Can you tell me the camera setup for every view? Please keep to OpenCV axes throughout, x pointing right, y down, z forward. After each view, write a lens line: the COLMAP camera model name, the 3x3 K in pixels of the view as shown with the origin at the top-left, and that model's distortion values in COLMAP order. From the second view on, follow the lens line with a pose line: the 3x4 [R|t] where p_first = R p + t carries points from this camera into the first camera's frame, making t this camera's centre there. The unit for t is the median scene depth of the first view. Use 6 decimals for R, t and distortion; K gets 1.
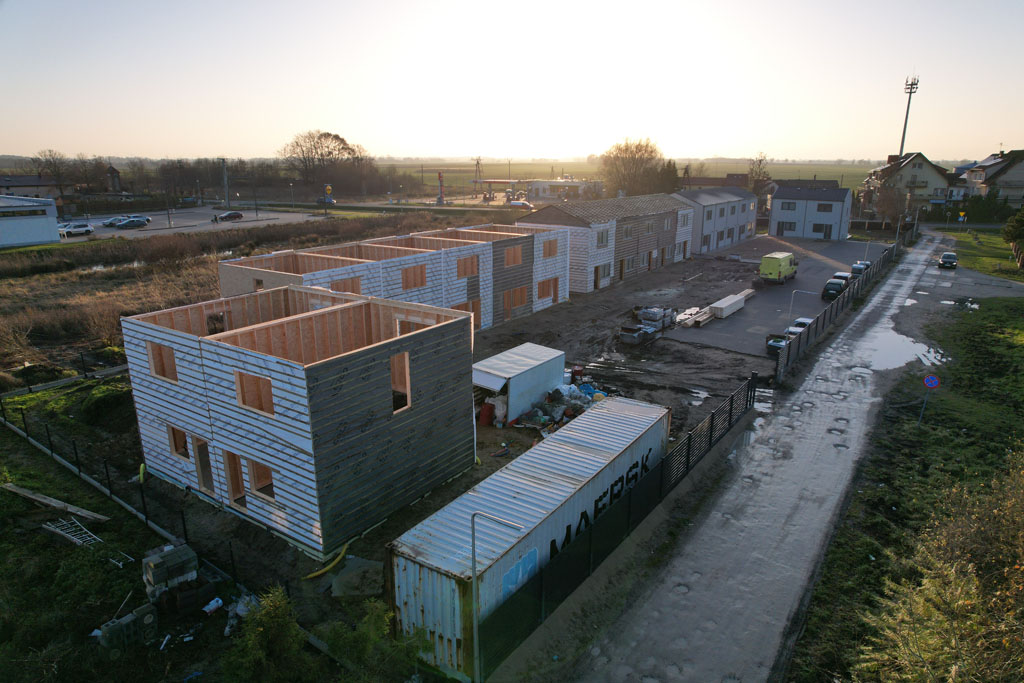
lens RADIAL K [[654.0, 0, 515.0], [0, 654.0, 356.1], [0, 0, 1]] dist [-0.061118, 0.046470]
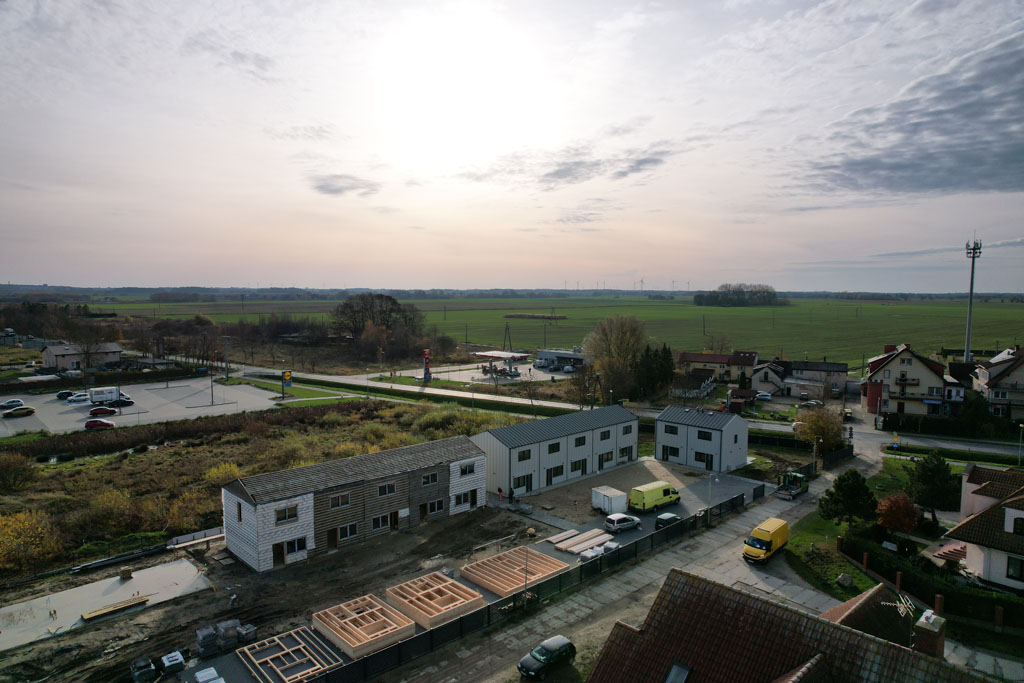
lens RADIAL K [[654.0, 0, 510.5], [0, 654.0, 349.9], [0, 0, 1]] dist [-0.061118, 0.046470]
pose [[0.979760, 0.021899, -0.198973, 0.637589], [-0.061867, 0.978460, -0.196948, -0.245405], [0.190374, 0.205272, 0.960011, 0.071786]]
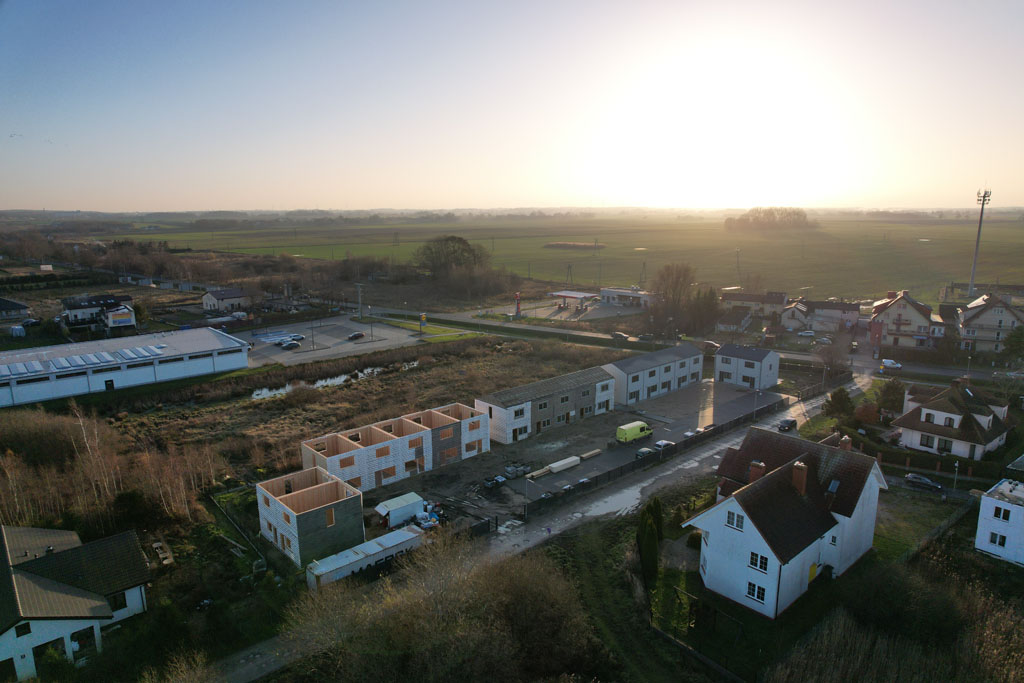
lens RADIAL K [[654.0, 0, 511.2], [0, 654.0, 349.7], [0, 0, 1]] dist [-0.061118, 0.046470]
pose [[0.972394, 0.041840, -0.229562, 0.497421], [-0.060173, 0.995482, -0.073446, -0.214359], [0.225452, 0.085232, 0.970519, -0.708347]]
